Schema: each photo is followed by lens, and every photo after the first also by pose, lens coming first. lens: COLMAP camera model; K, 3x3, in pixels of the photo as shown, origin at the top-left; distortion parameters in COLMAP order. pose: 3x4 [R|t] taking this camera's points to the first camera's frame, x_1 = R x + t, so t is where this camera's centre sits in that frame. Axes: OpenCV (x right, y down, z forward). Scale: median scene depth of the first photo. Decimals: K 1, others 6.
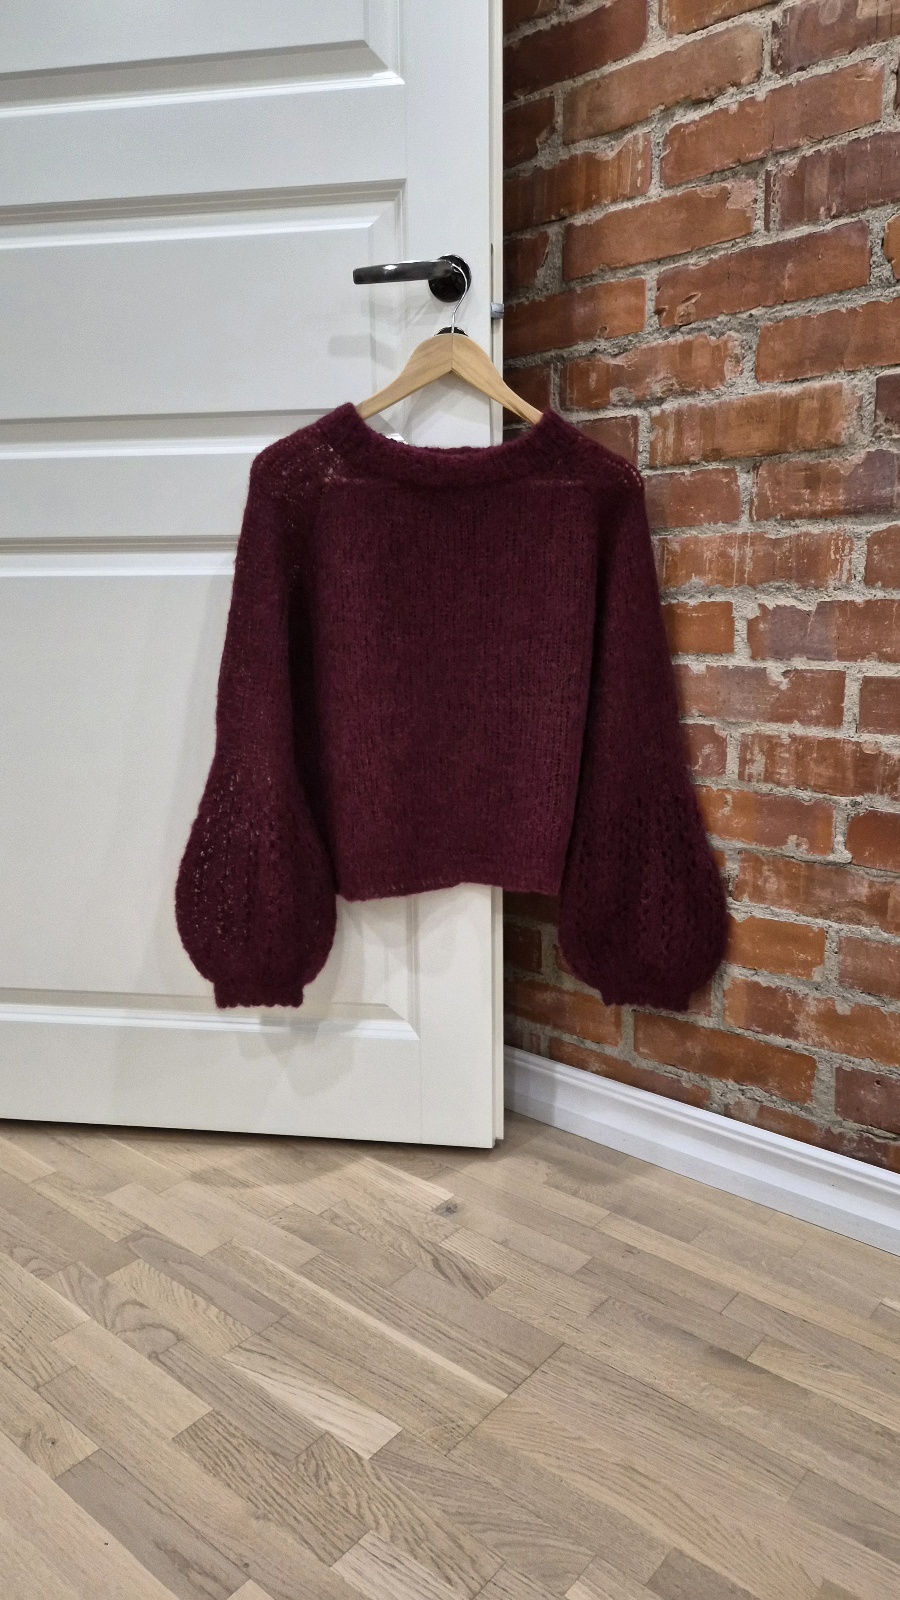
lens RADIAL K [[1179.5, 0, 438.1], [0, 1179.5, 801.0], [0, 0, 1]] dist [0.049077, -0.054720]
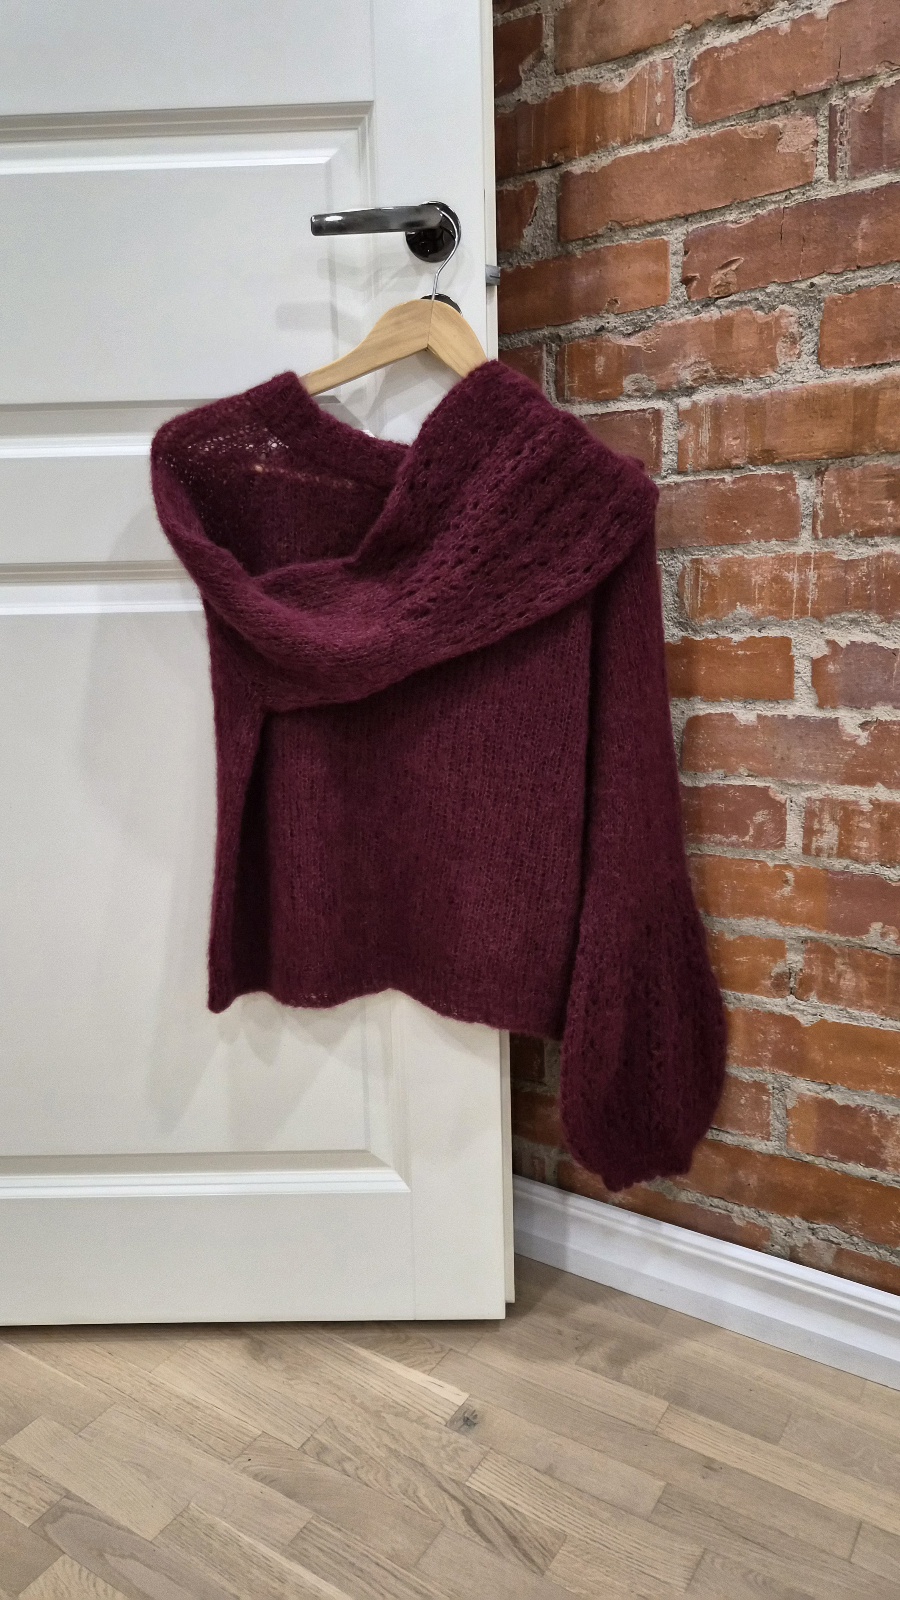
lens RADIAL K [[1179.5, 0, 456.5], [0, 1179.5, 778.0], [0, 0, 1]] dist [0.049077, -0.054720]
pose [[0.990320, -0.036356, 0.133961, -0.088626], [0.038253, 0.999201, -0.011619, -0.069596], [-0.133431, 0.016631, 0.990919, 0.223109]]
